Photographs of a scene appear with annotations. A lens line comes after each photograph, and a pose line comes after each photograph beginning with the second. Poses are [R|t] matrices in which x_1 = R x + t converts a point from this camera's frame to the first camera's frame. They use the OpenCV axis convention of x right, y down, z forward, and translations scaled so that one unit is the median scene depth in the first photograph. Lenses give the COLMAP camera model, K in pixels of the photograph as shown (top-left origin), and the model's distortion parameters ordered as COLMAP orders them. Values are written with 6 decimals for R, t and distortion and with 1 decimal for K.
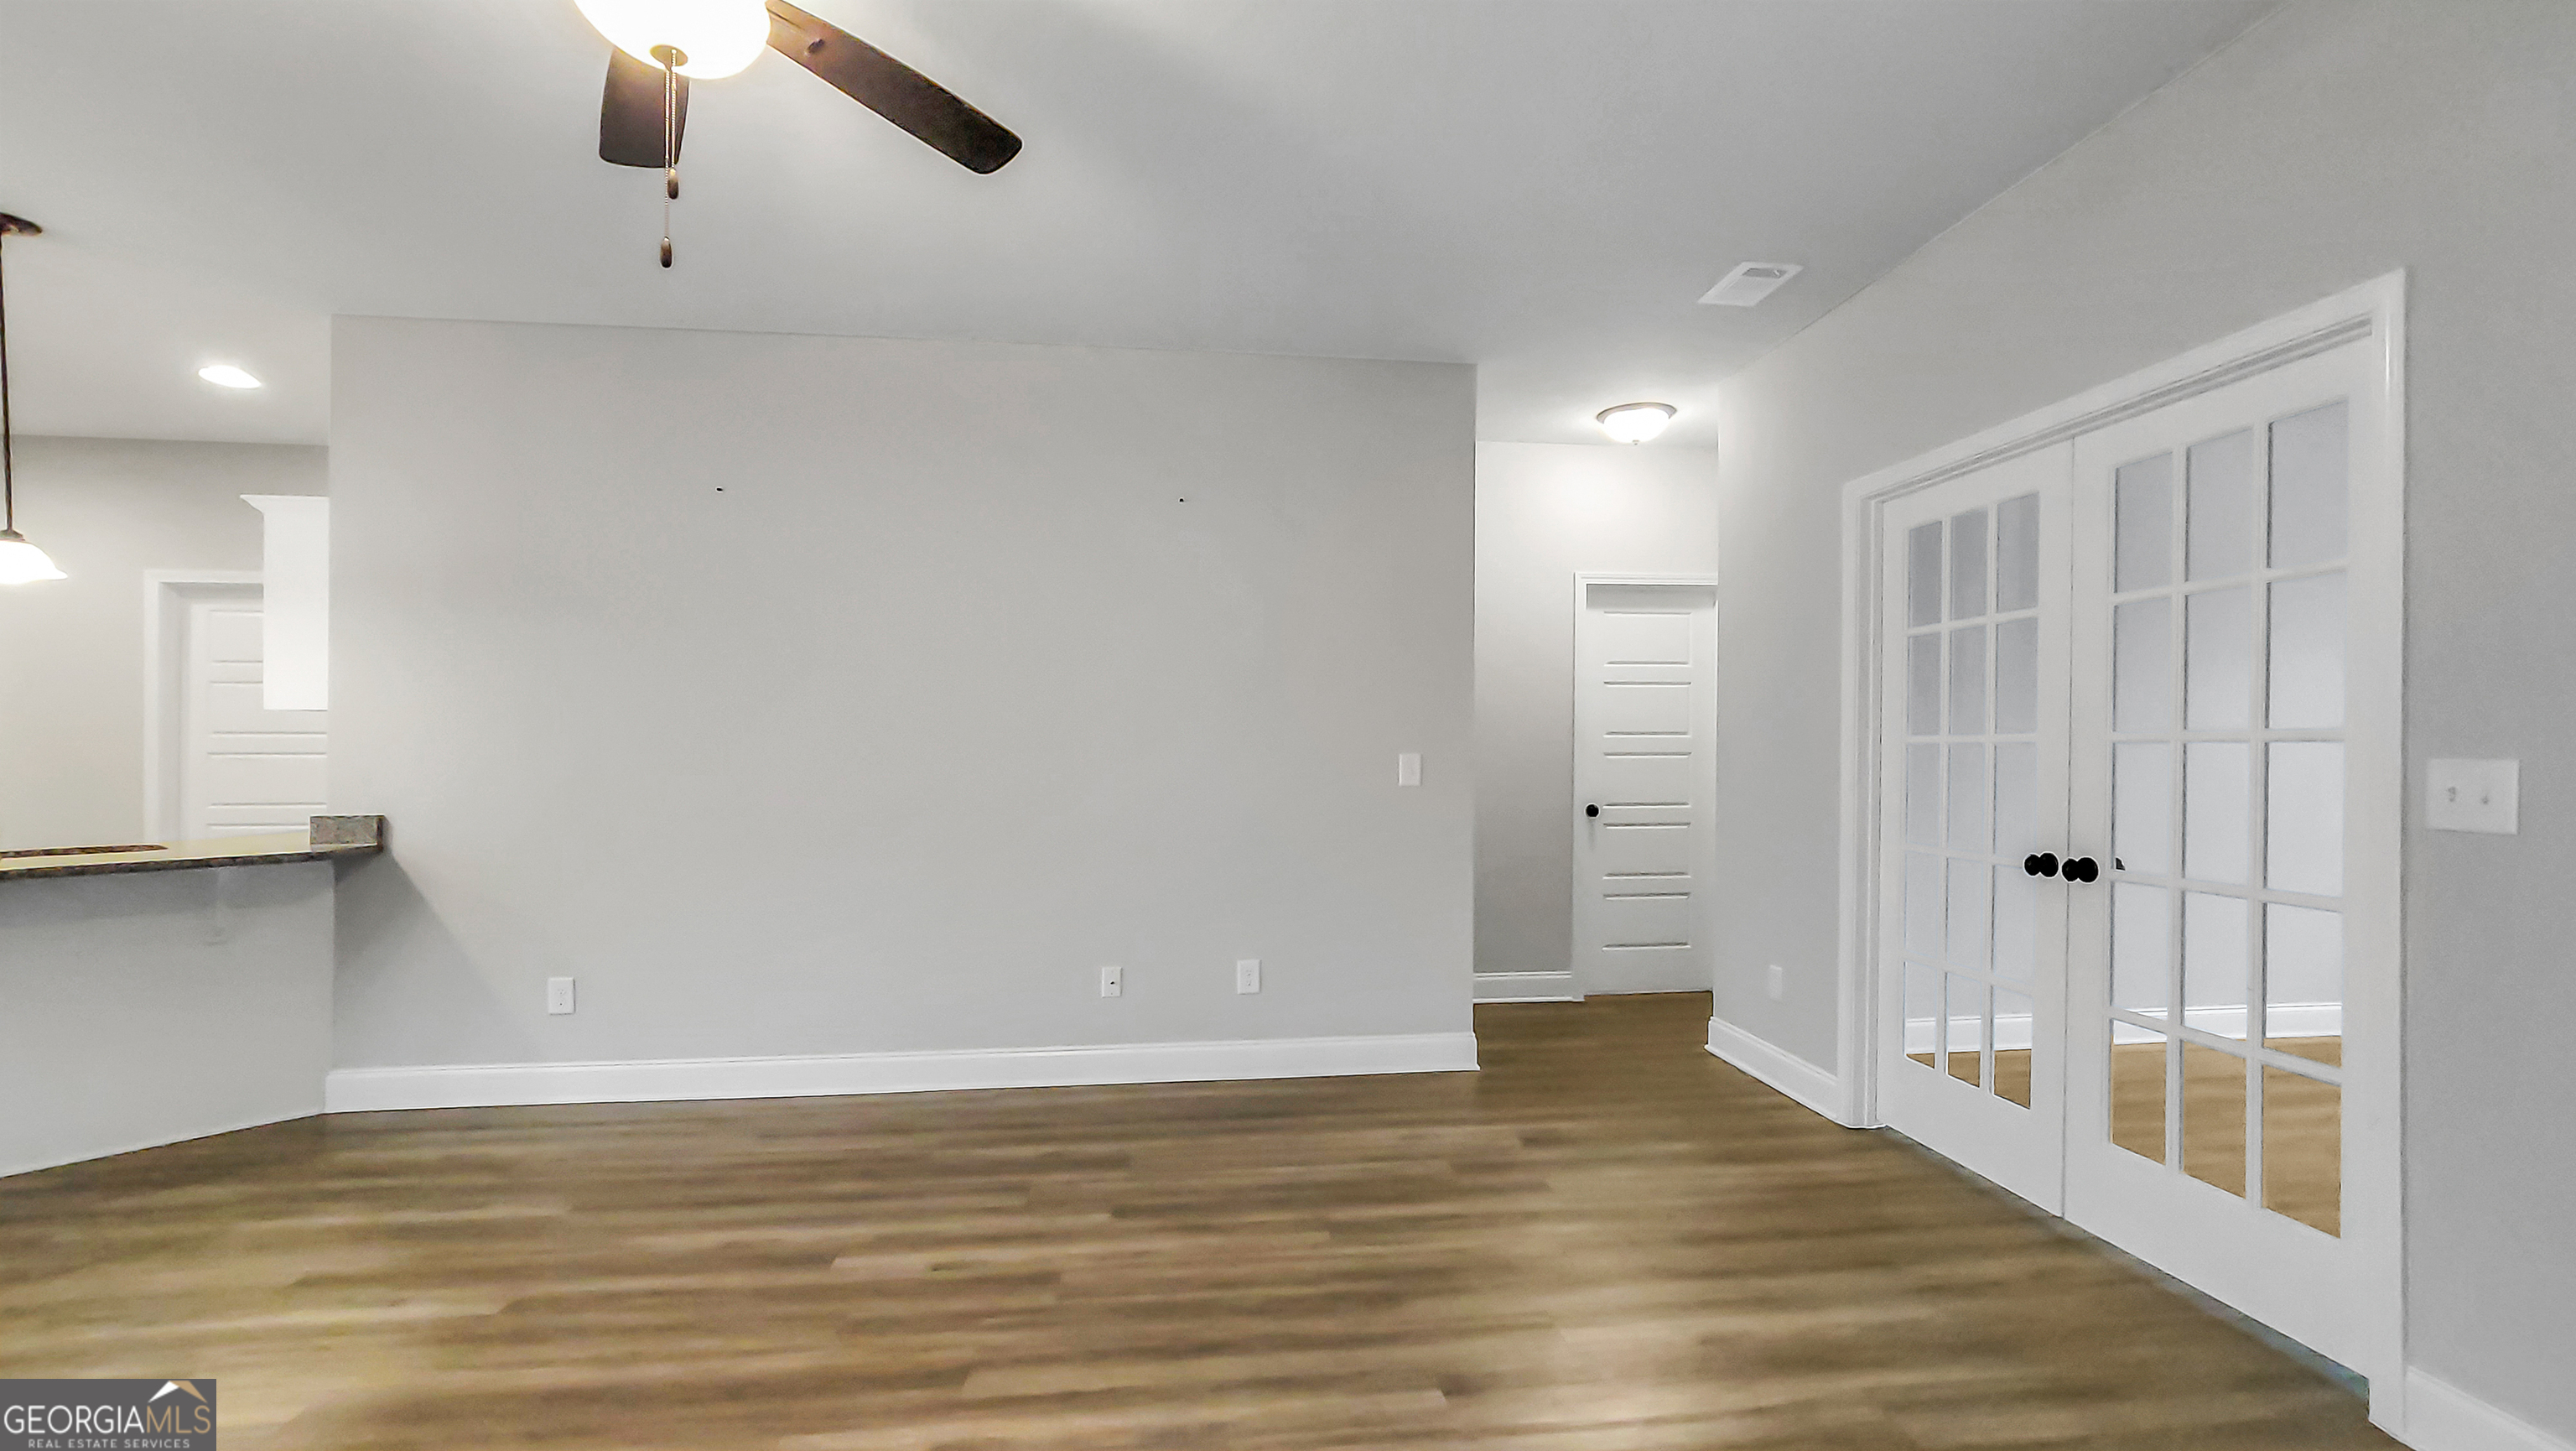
lens RADIAL K [[1059.1, 0, 1288.0], [0, 1059.1, 725.5], [0, 0, 1]] dist [-0.000990, -0.000030]
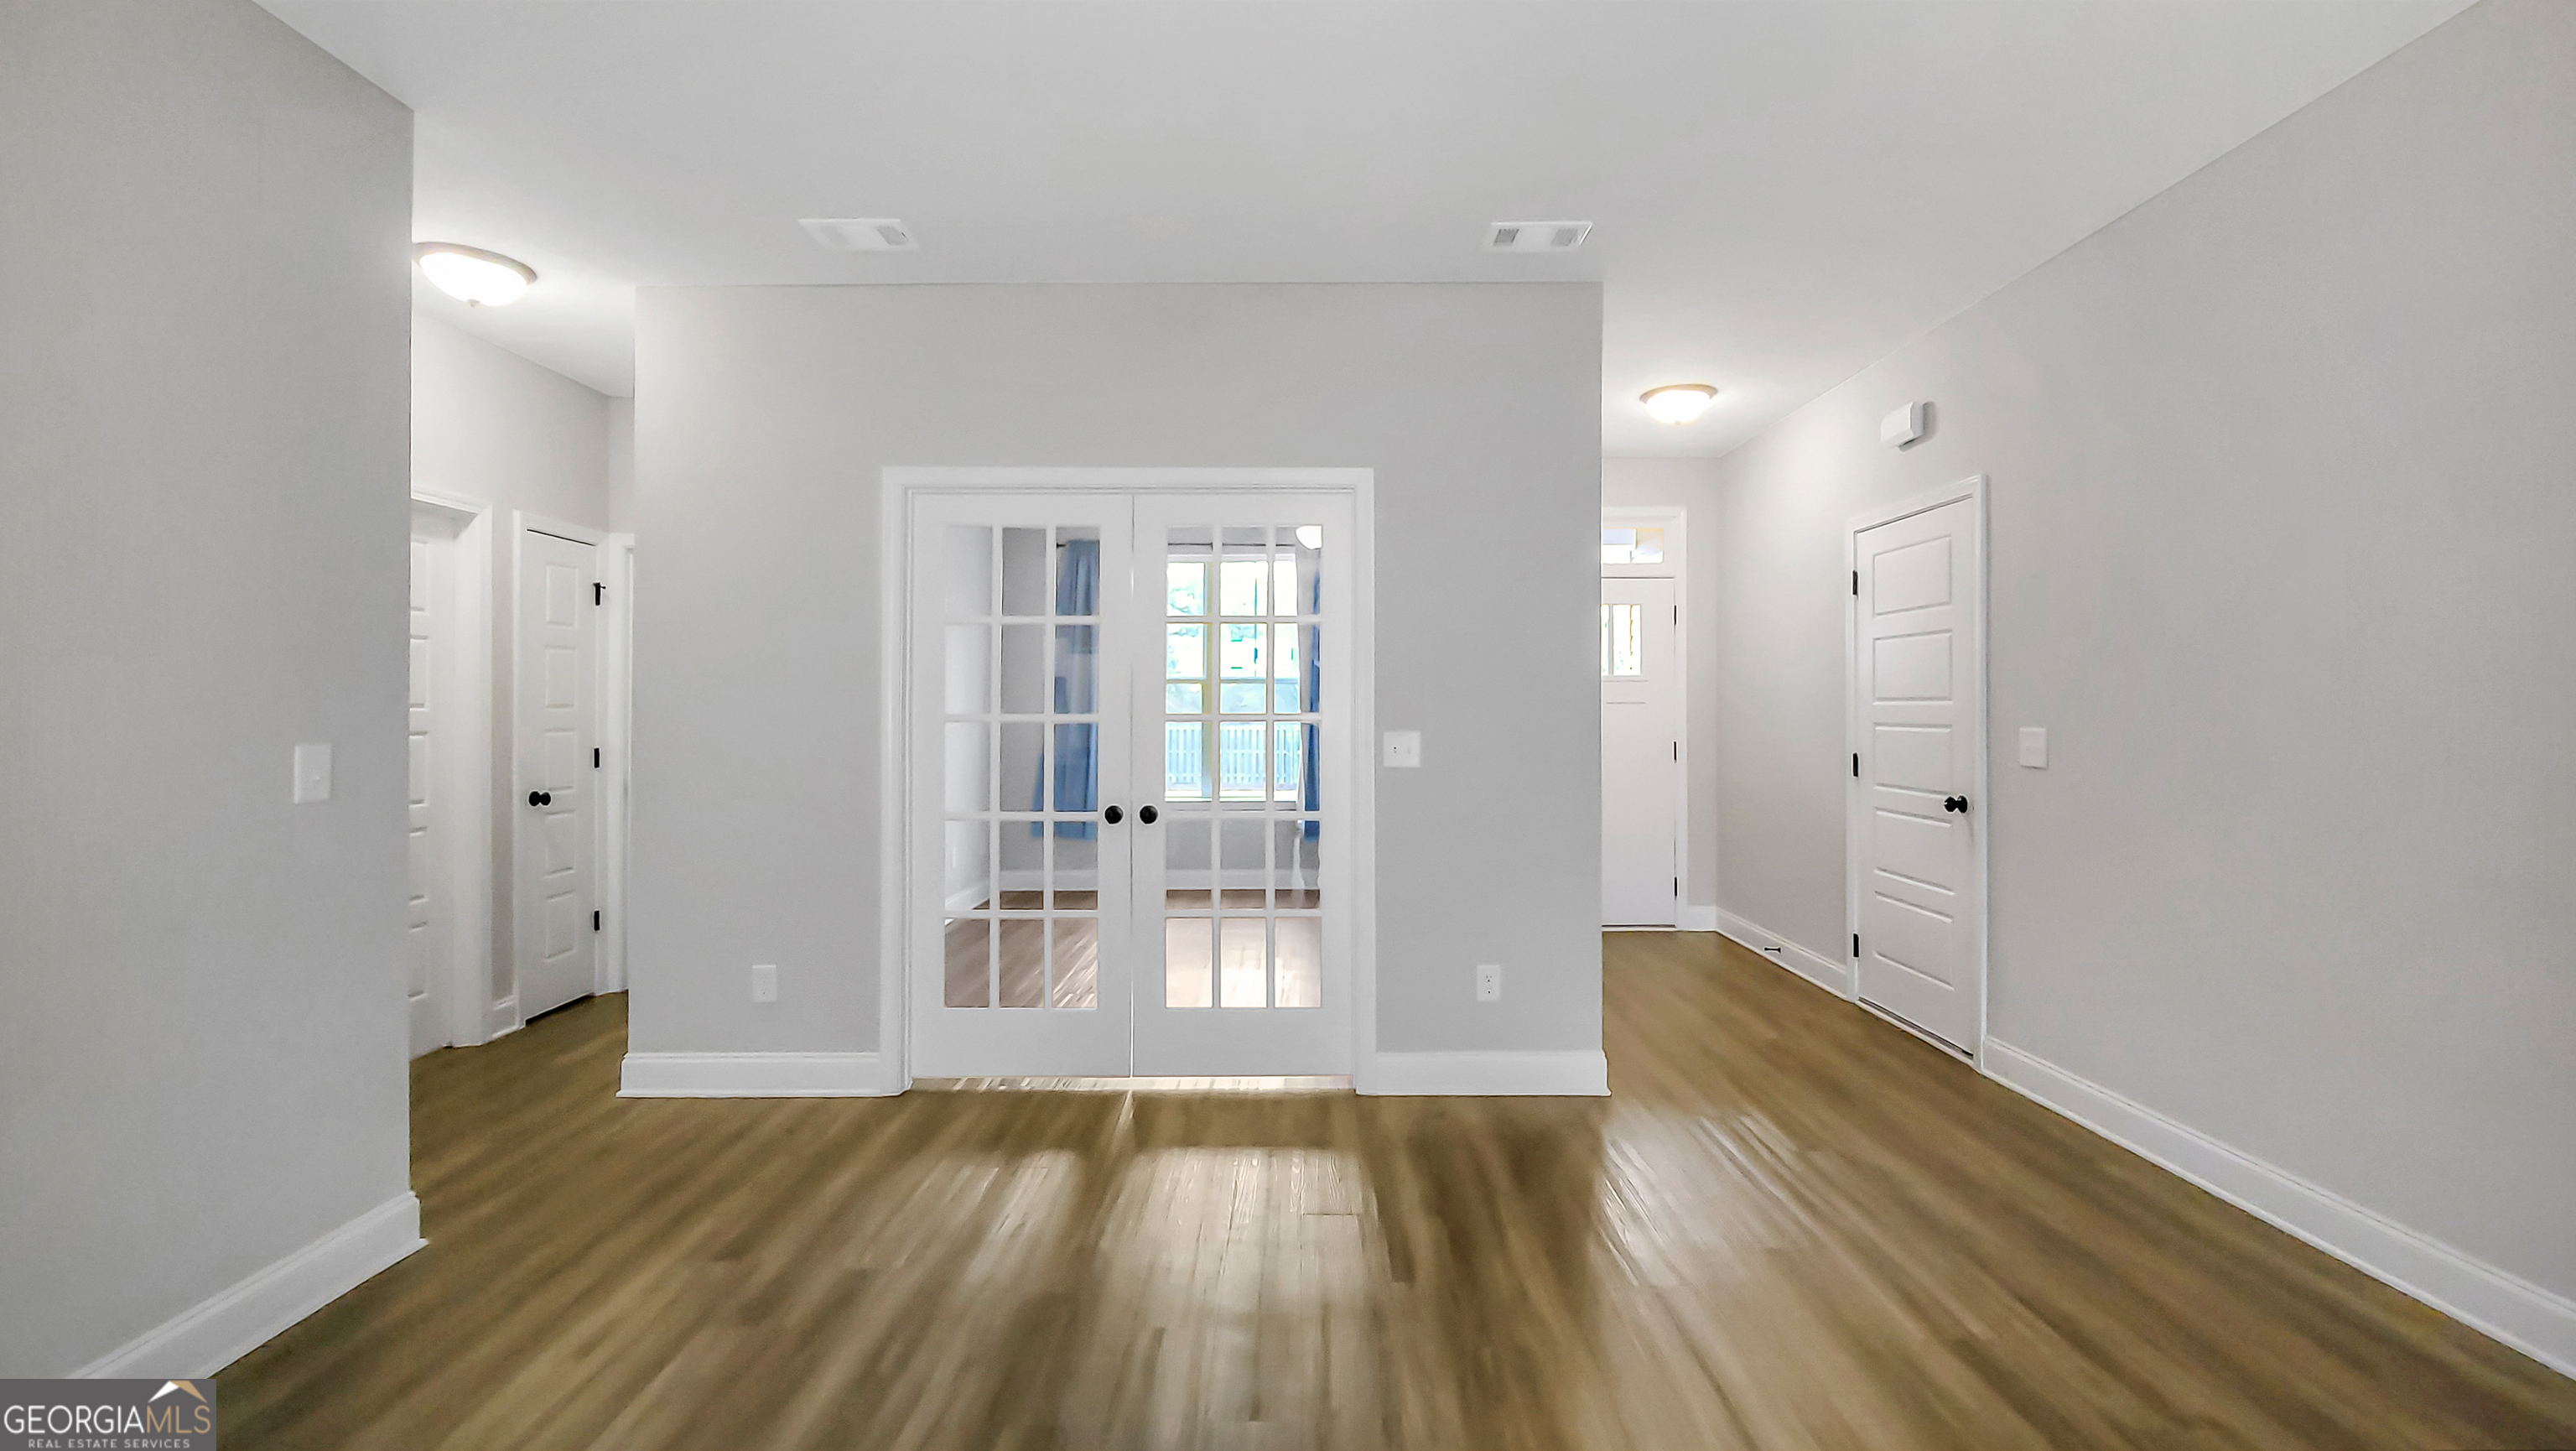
lens RADIAL K [[1059.1, 0, 1288.0], [0, 1059.1, 725.5], [0, 0, 1]] dist [-0.000990, -0.000030]
pose [[0.126009, -0.006320, 0.992009, -0.444080], [-0.017067, 0.999818, 0.008538, 0.003320], [-0.991882, -0.018007, 0.125878, 0.494635]]
